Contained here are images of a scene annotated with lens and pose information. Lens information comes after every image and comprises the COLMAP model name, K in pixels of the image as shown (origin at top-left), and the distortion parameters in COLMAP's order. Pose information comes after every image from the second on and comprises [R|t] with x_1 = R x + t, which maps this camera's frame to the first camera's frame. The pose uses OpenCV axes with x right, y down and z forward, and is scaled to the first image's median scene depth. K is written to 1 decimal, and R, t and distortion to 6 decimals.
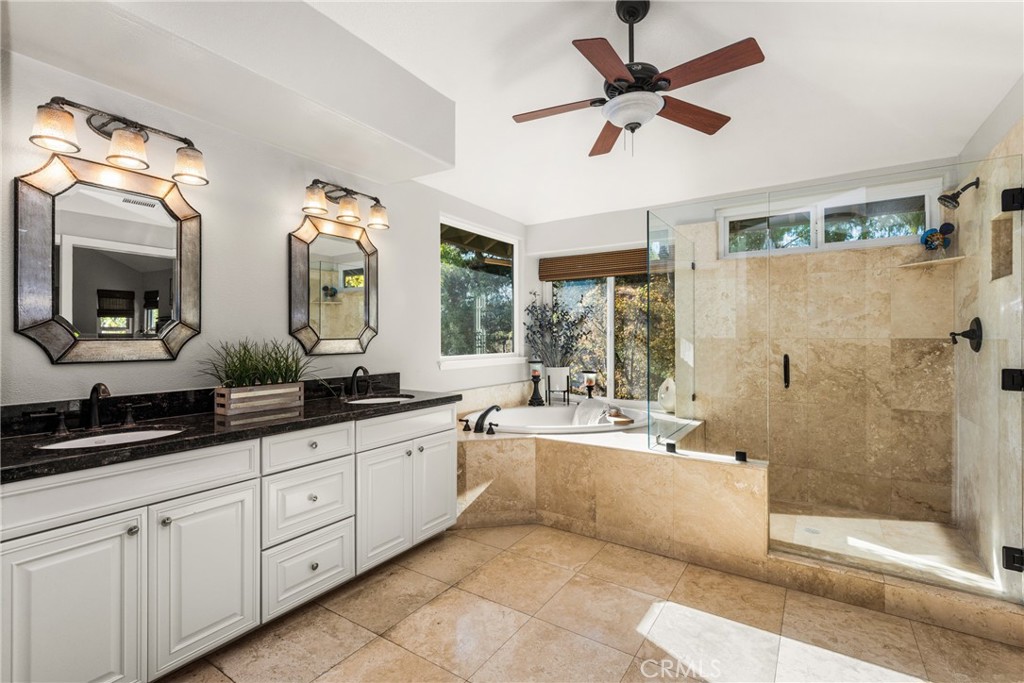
lens RADIAL K [[461.7, 0, 512.0], [0, 461.7, 341.5], [0, 0, 1]] dist [0.000300, 0.000056]
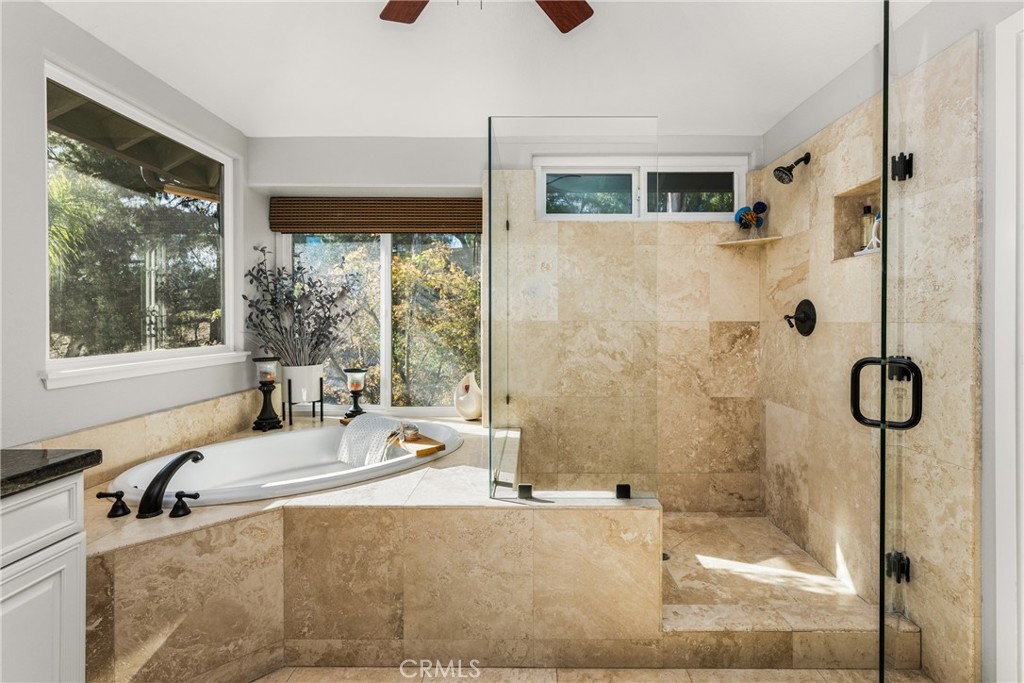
lens RADIAL K [[474.4, 0, 515.0], [0, 474.4, 322.5], [0, 0, 1]] dist [0.000592, 0.000432]
pose [[0.837056, -0.002373, 0.547112, -0.024441], [0.003210, 0.999995, -0.000574, -0.004706], [-0.547107, 0.002237, 0.837060, 0.390901]]
